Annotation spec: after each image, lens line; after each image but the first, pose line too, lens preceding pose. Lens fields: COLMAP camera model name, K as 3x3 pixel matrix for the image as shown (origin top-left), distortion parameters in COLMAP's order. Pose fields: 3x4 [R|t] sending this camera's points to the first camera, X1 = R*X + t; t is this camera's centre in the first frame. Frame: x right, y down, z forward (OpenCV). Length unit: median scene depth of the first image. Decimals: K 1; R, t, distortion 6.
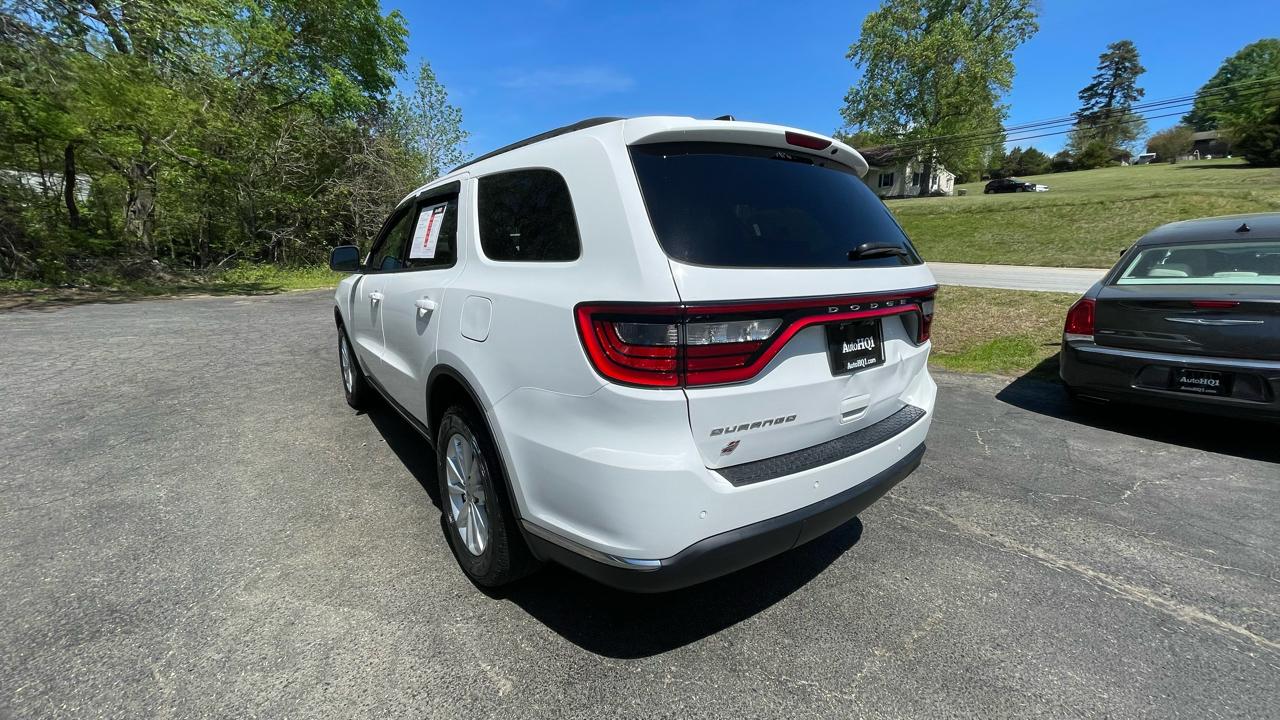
lens RADIAL K [[515.3, 0, 632.6], [0, 515.3, 362.6], [0, 0, 1]] dist [-0.006323, 0.001693]
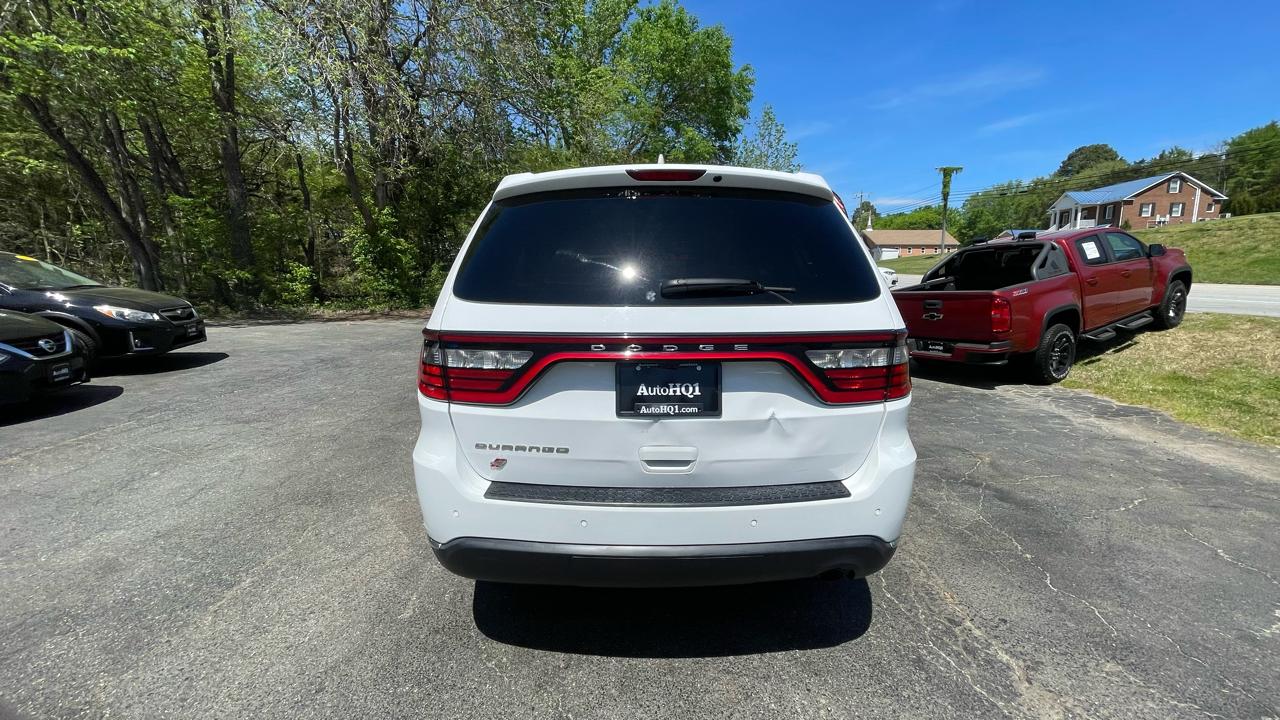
lens RADIAL K [[515.3, 0, 627.0], [0, 515.3, 365.9], [0, 0, 1]] dist [-0.006323, 0.001693]
pose [[0.797508, 0.089683, -0.596605, 0.927778], [-0.118146, 0.992958, -0.008667, -0.059777], [0.591627, 0.077399, 0.802488, 0.221056]]
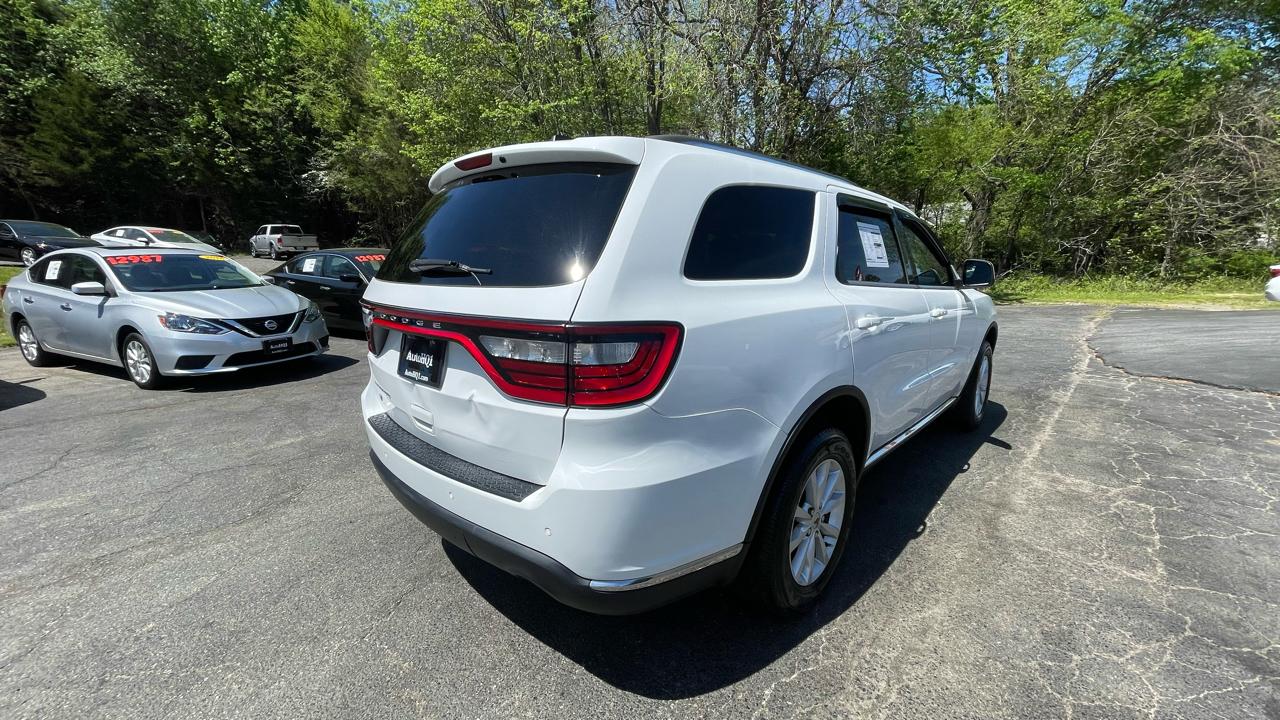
lens RADIAL K [[515.3, 0, 629.9], [0, 515.3, 372.7], [0, 0, 1]] dist [-0.006323, 0.001693]
pose [[0.158200, 0.196180, -0.967722, 1.535776], [-0.202332, 0.965708, 0.162695, -0.264679], [0.966455, 0.170063, 0.192469, 1.224486]]
